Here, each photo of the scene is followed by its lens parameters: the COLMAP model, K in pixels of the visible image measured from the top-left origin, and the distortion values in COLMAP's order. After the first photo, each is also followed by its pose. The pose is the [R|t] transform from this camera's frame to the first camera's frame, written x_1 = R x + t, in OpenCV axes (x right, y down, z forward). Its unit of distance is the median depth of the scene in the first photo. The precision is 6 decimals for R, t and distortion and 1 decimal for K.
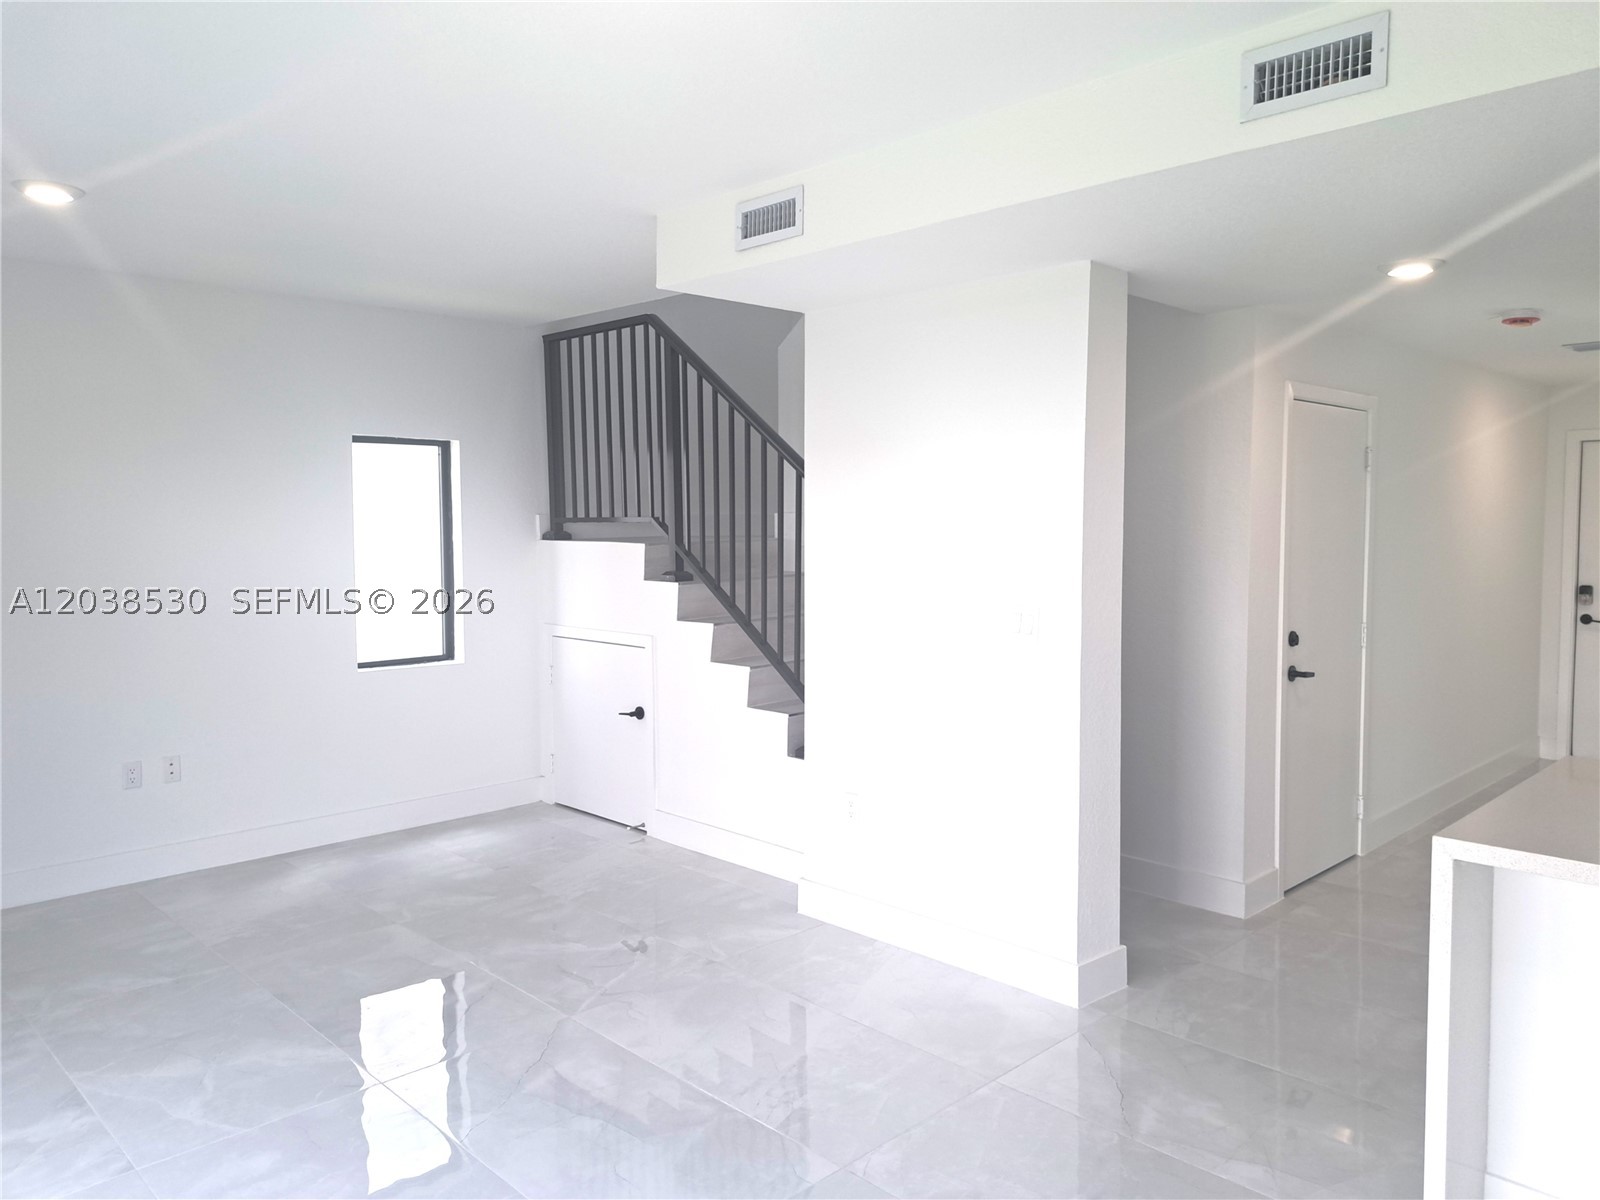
lens RADIAL K [[1159.1, 0, 801.4], [0, 1159.1, 602.4], [0, 0, 1]] dist [0.051511, -0.015400]
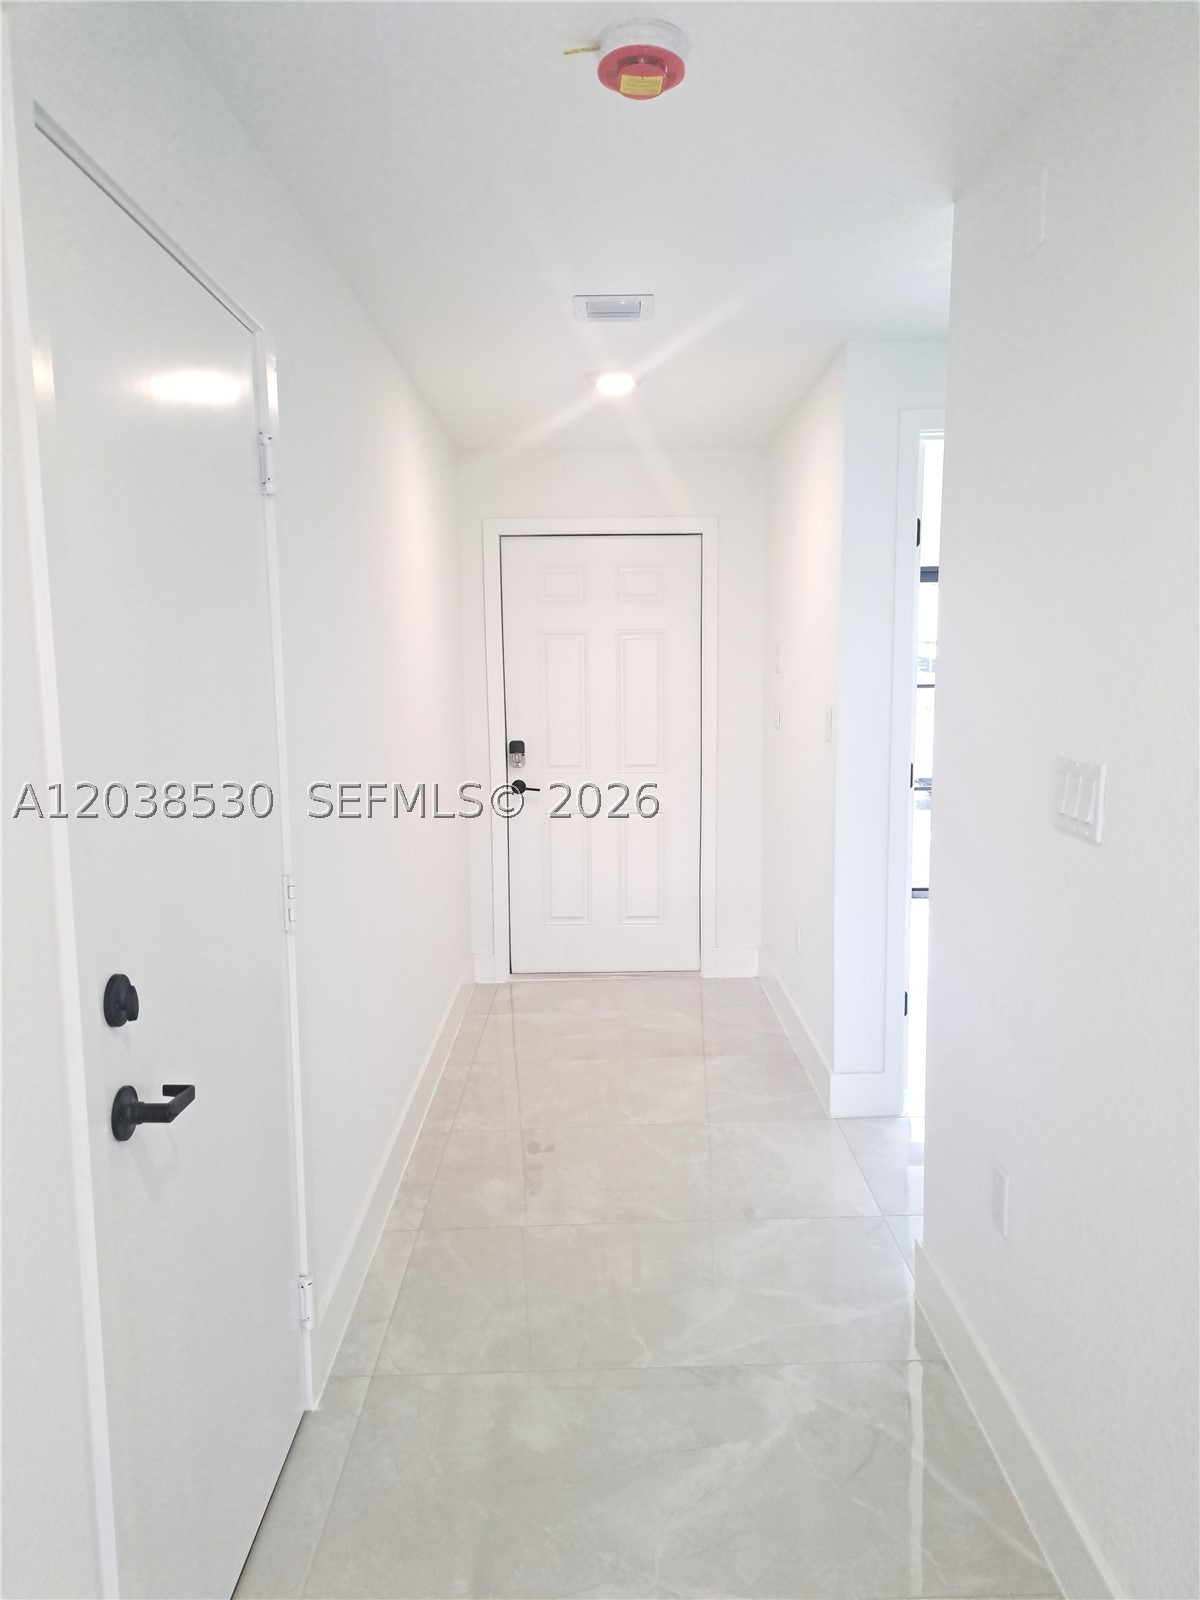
lens RADIAL K [[1159.1, 0, 603.2], [0, 1159.1, 802.3], [0, 0, 1]] dist [0.051511, -0.015400]
pose [[0.705396, -0.079611, 0.704329, 0.309526], [0.052192, 0.996809, 0.060399, -0.026388], [-0.706889, -0.005845, 0.707300, 0.721436]]
